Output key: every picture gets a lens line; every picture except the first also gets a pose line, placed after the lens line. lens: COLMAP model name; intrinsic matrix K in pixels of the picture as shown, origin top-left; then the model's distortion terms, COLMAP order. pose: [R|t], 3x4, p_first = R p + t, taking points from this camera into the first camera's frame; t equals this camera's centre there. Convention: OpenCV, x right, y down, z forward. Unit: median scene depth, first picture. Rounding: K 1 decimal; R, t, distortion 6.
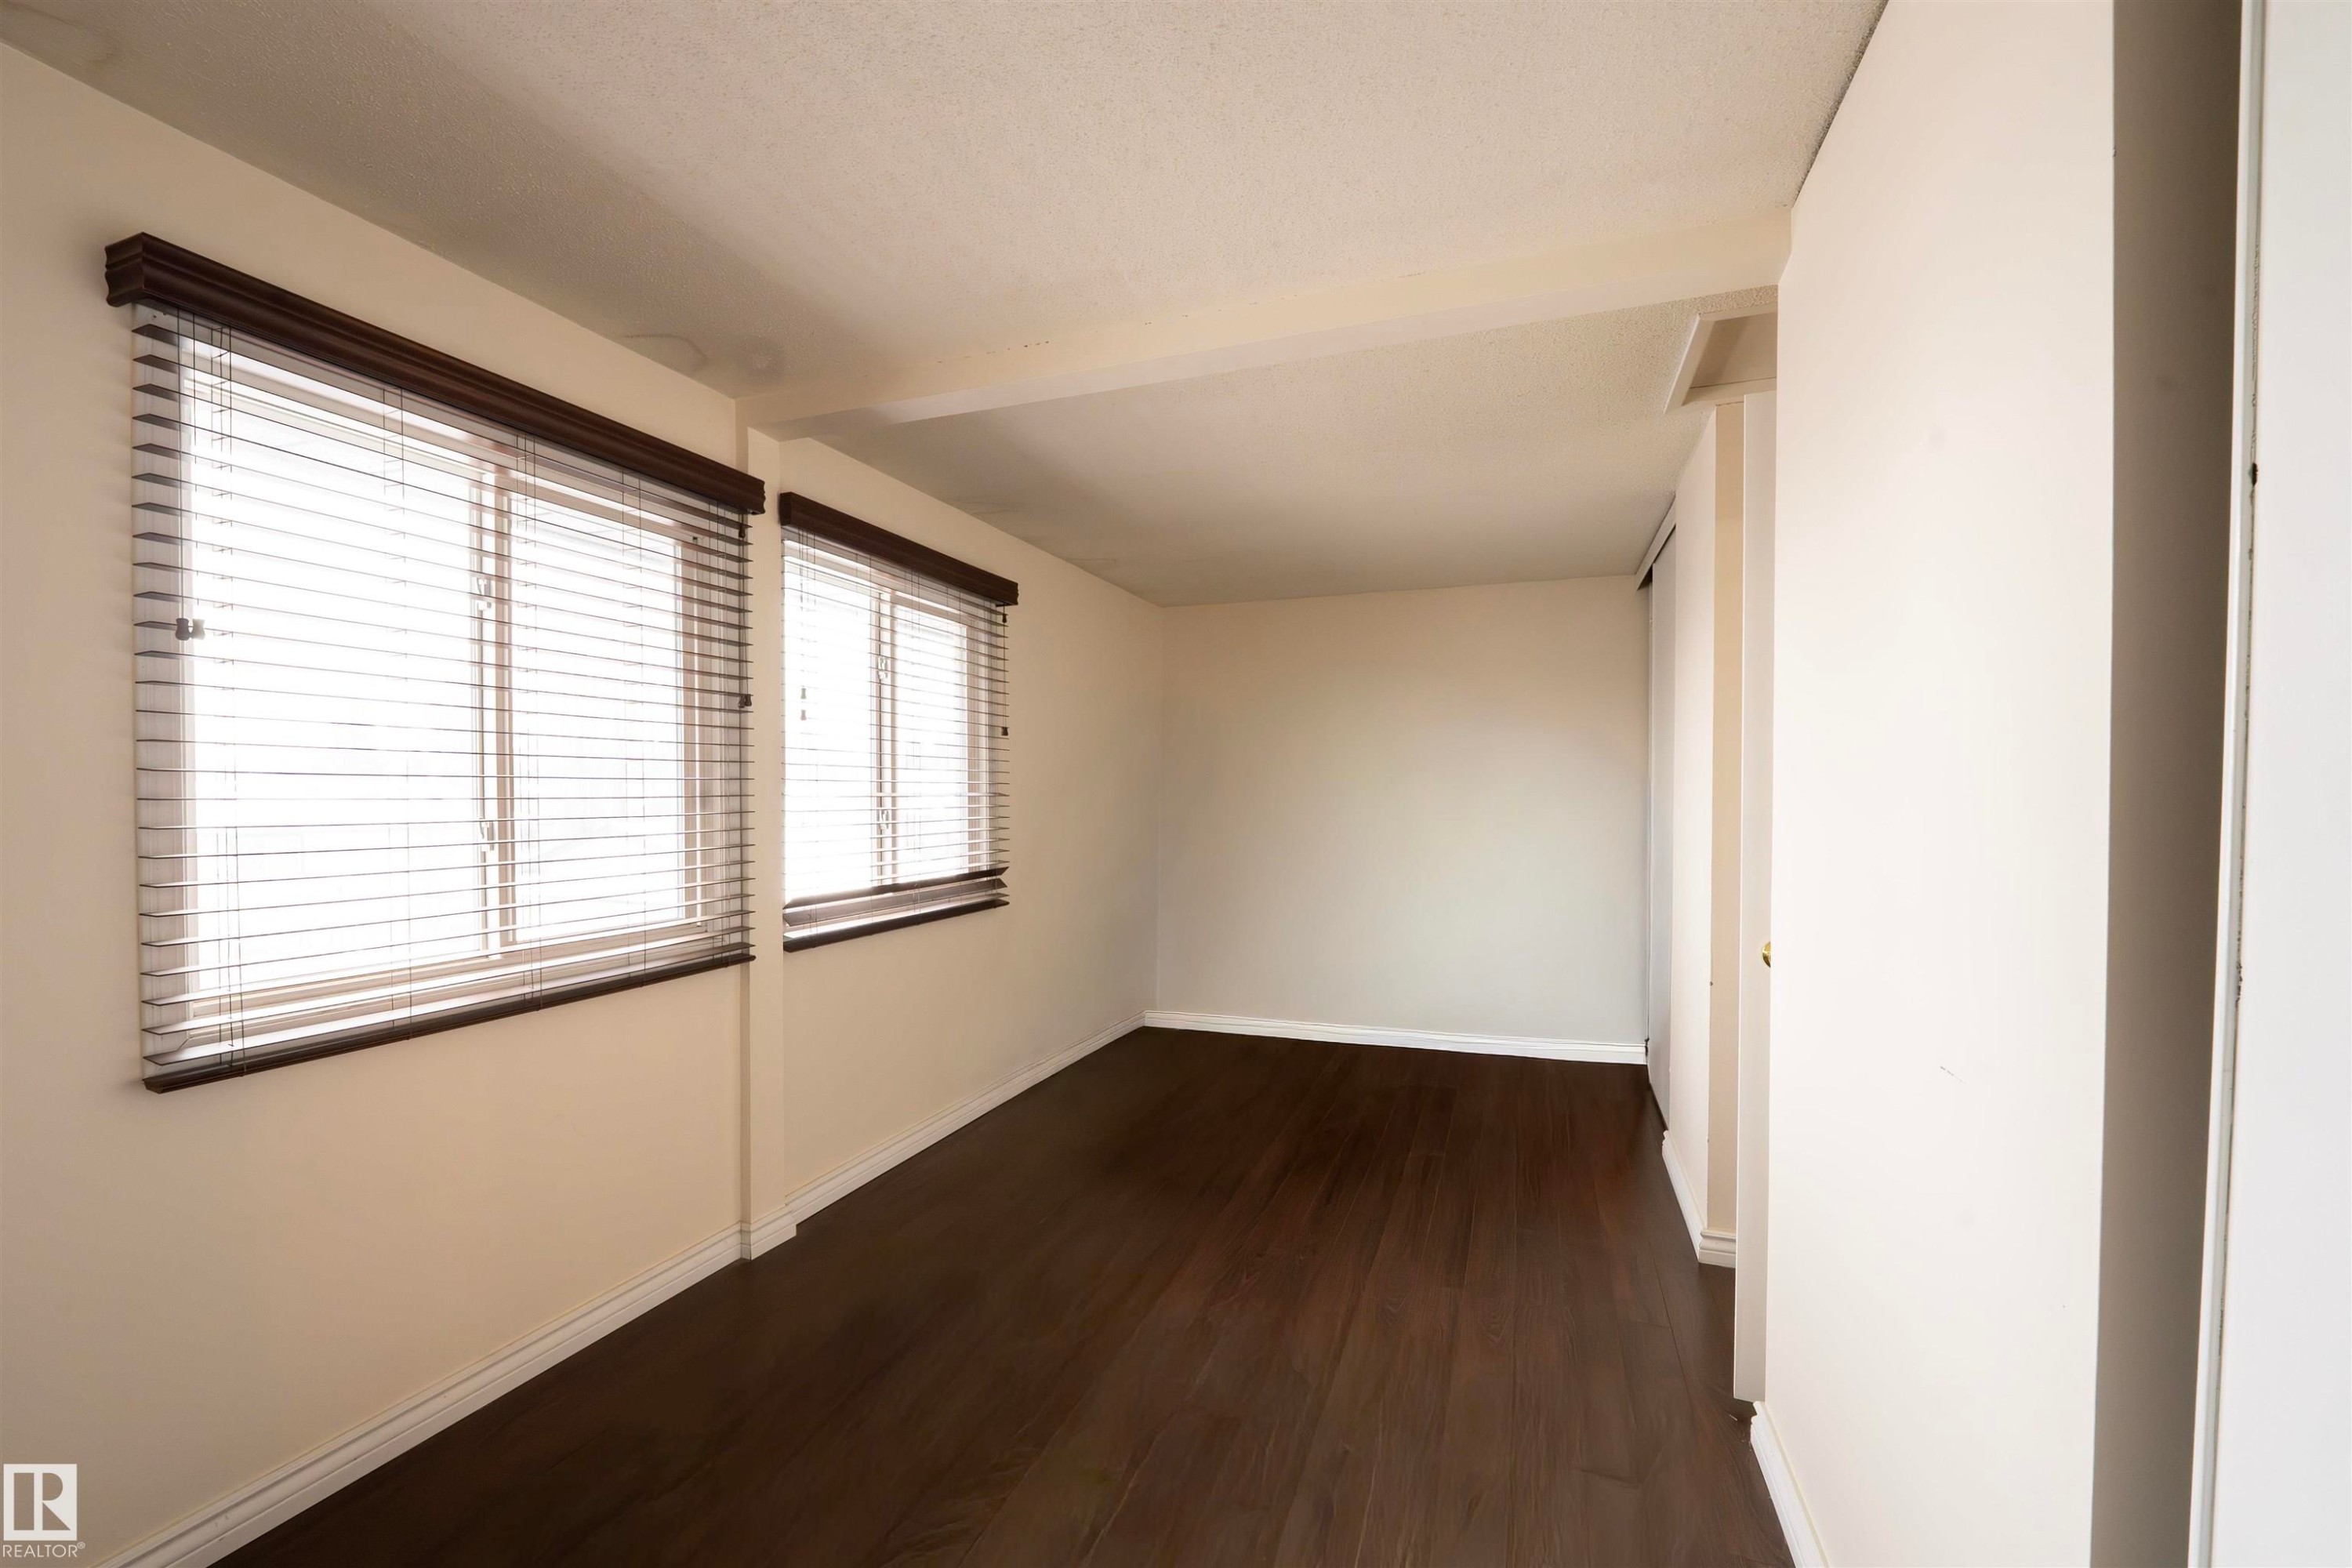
lens RADIAL K [[1016.5, 0, 1180.1], [0, 1016.5, 792.3], [0, 0, 1]] dist [-0.002238, -0.000896]
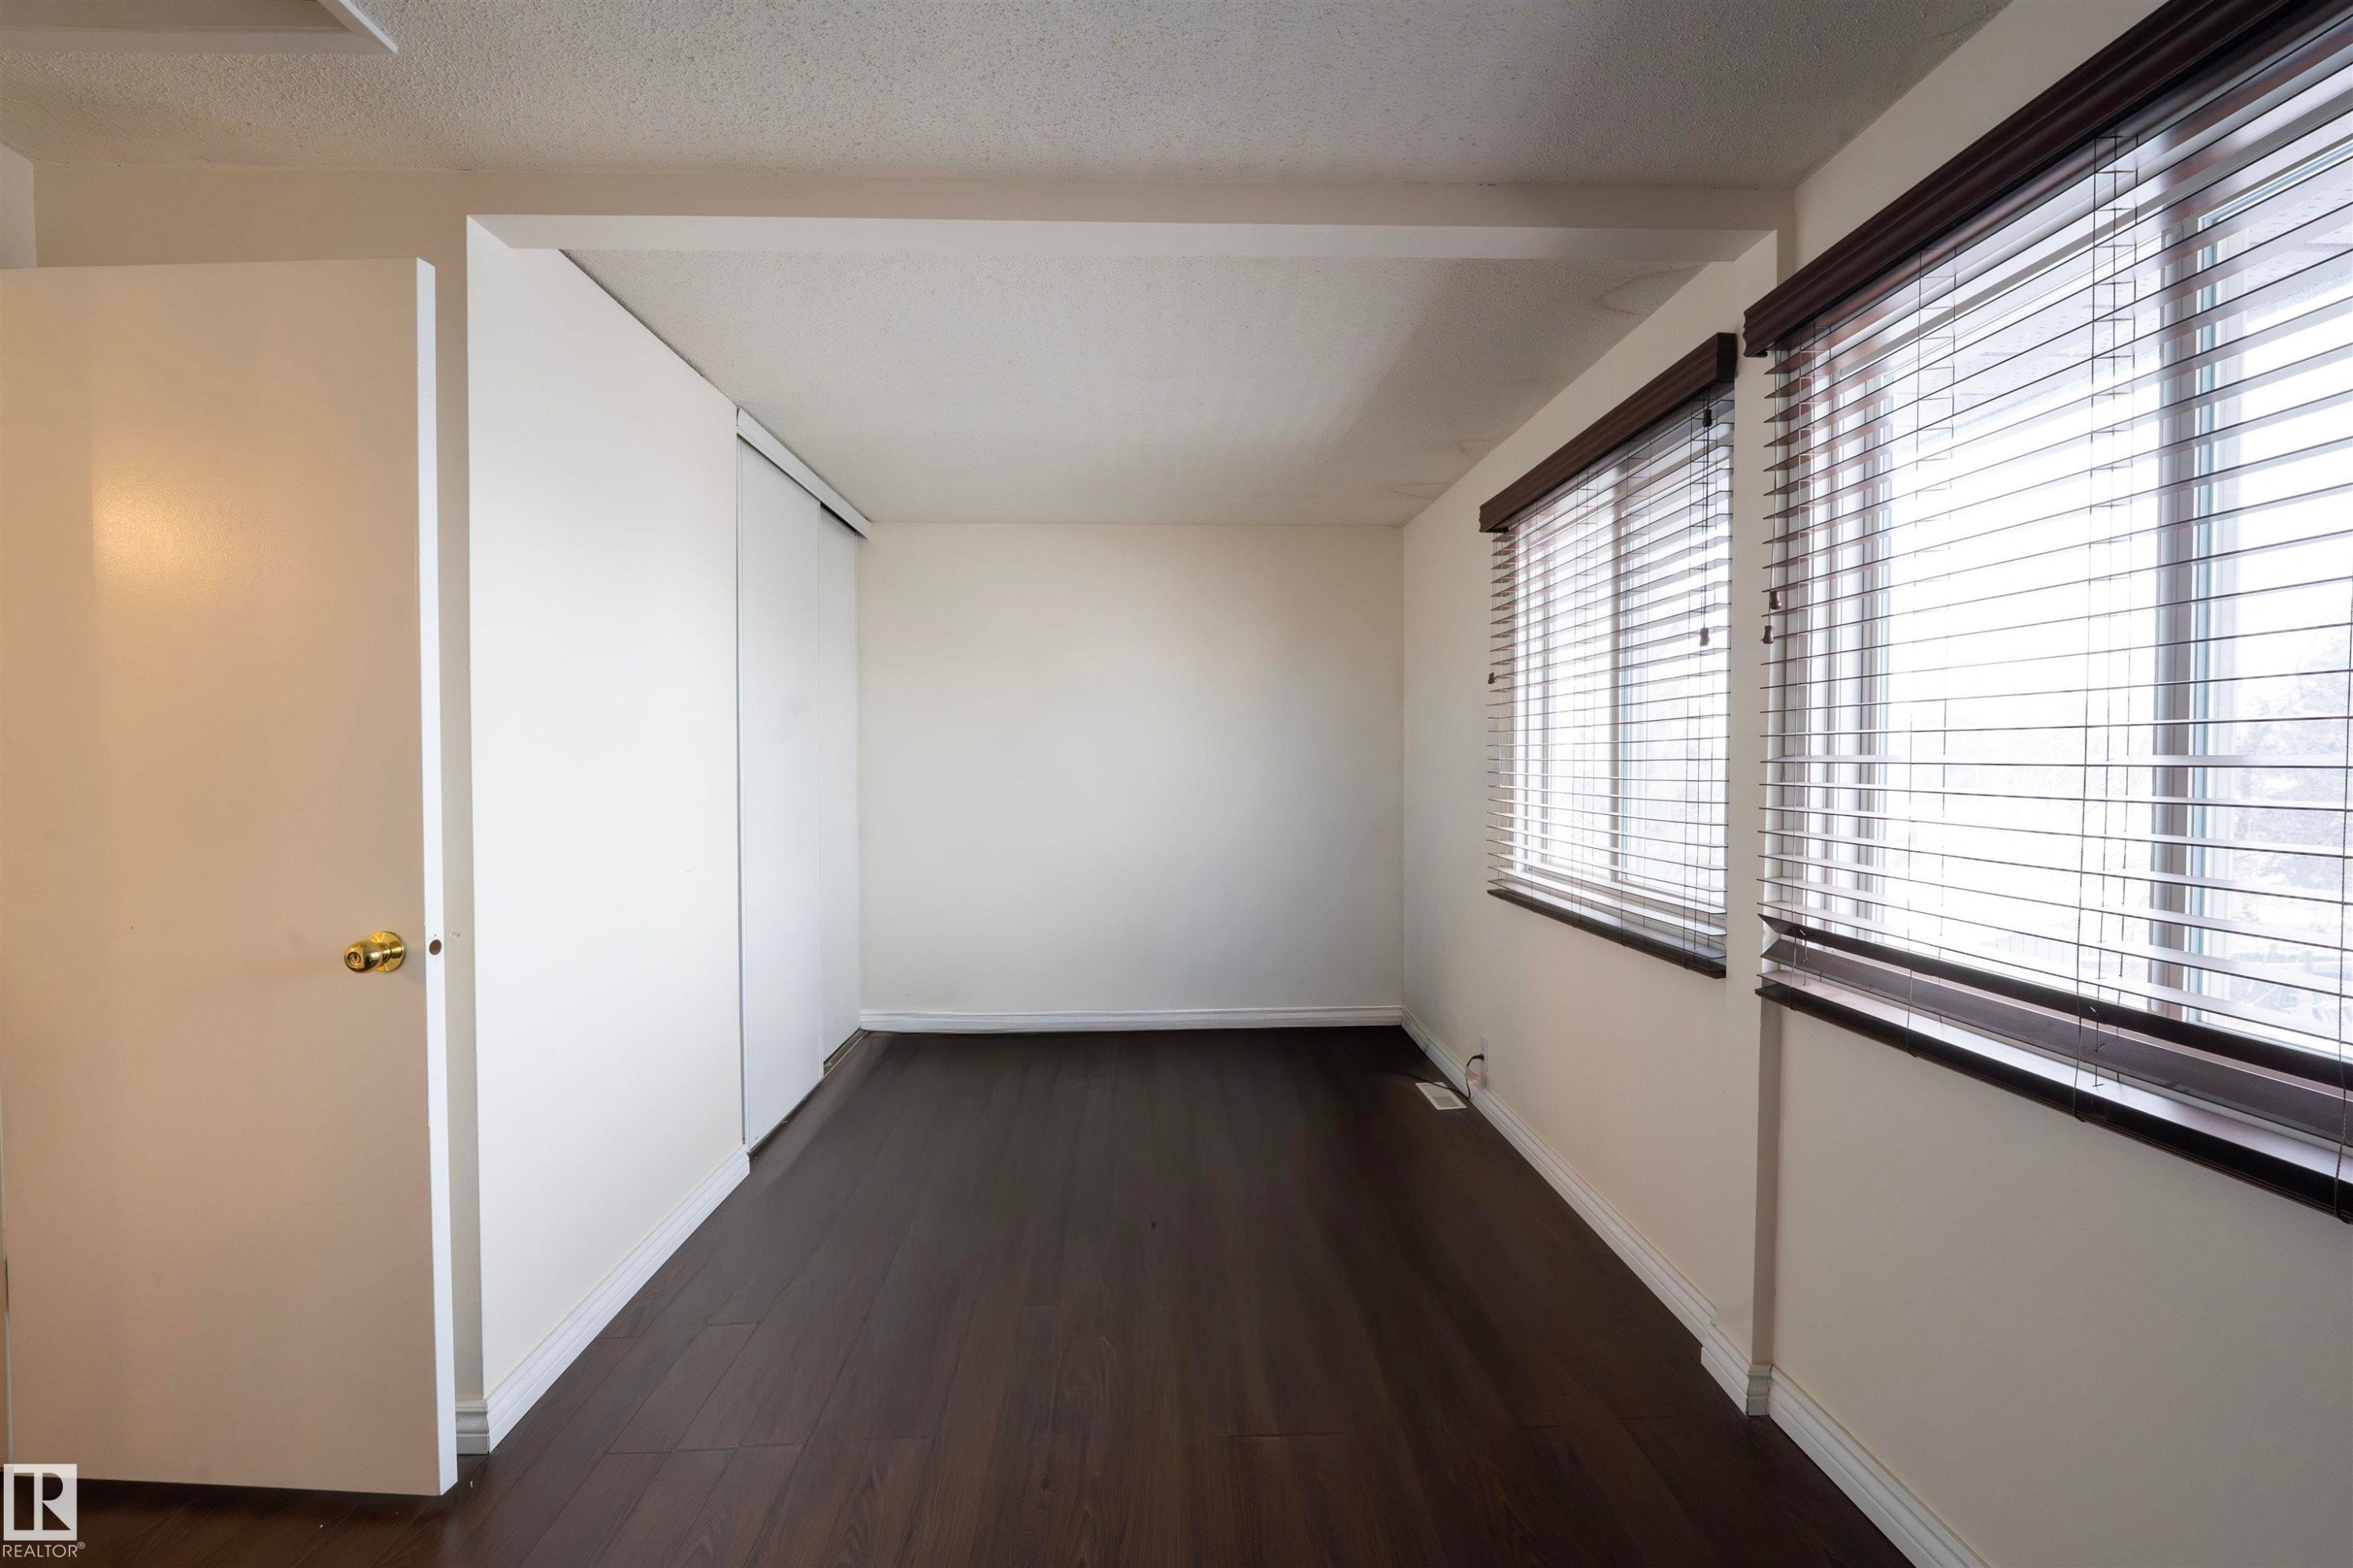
lens RADIAL K [[1017.0, 0, 1180.6], [0, 1017.0, 792.3], [0, 0, 1]] dist [-0.002238, -0.000896]
pose [[-0.930428, -0.000857, -0.366473, 0.259471], [-0.010165, 0.999673, 0.023468, 0.011391], [0.366333, 0.025561, -0.930132, 1.623115]]
